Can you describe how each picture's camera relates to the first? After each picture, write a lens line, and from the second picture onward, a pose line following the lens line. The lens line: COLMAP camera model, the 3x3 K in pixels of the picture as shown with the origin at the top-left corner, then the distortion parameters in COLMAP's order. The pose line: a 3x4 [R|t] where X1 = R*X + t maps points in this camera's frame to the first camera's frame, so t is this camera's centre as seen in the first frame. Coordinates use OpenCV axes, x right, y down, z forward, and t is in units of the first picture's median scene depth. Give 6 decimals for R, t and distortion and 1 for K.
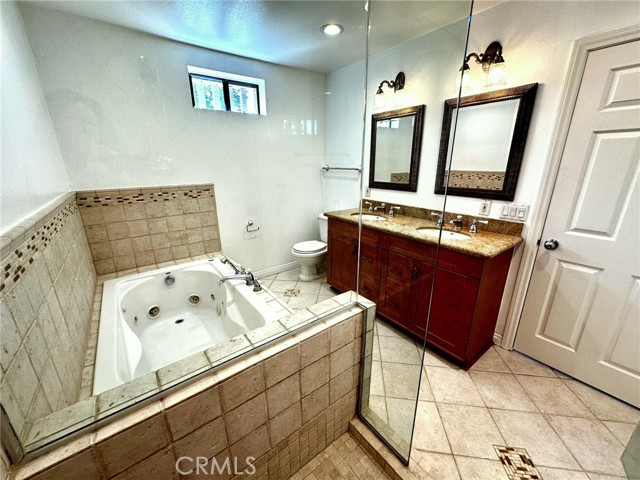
lens RADIAL K [[255.6, 0, 319.6], [0, 255.6, 240.7], [0, 0, 1]] dist [-0.003645, 0.000982]
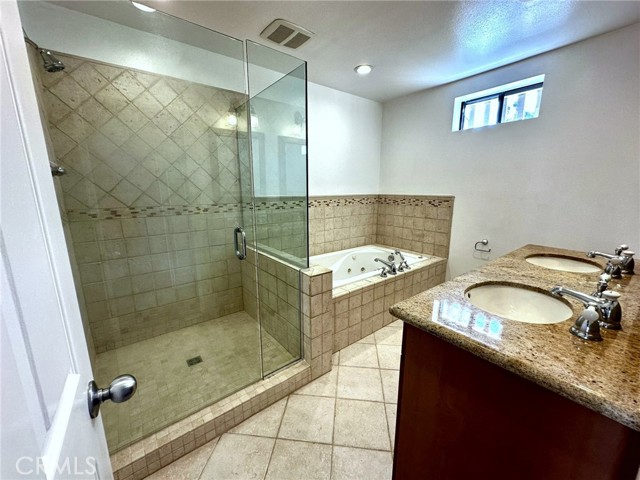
lens RADIAL K [[255.6, 0, 320.2], [0, 255.6, 239.3], [0, 0, 1]] dist [-0.003645, 0.000982]
pose [[0.006836, 0.205277, -0.978680, 0.734480], [-0.294507, 0.935708, 0.194207, -0.099300], [0.955625, 0.286900, 0.066852, 0.457931]]
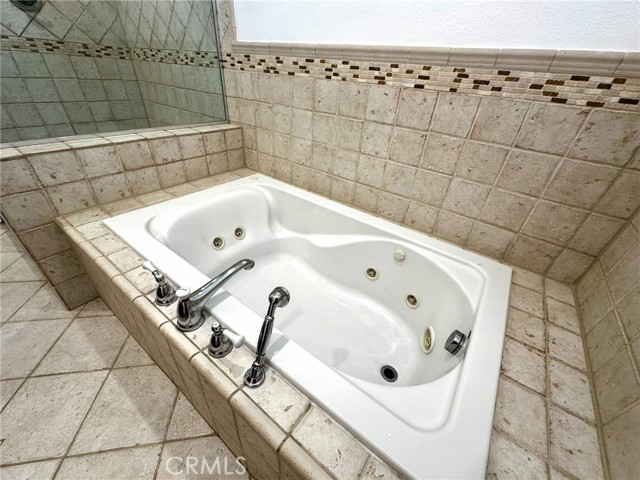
lens RADIAL K [[255.6, 0, 318.5], [0, 255.6, 238.5], [0, 0, 1]] dist [-0.003645, 0.000982]
pose [[-0.959505, 0.105588, -0.261152, -0.317158], [-0.138891, 0.629228, 0.764710, -0.175204], [0.245069, 0.770015, -0.589082, 0.983566]]
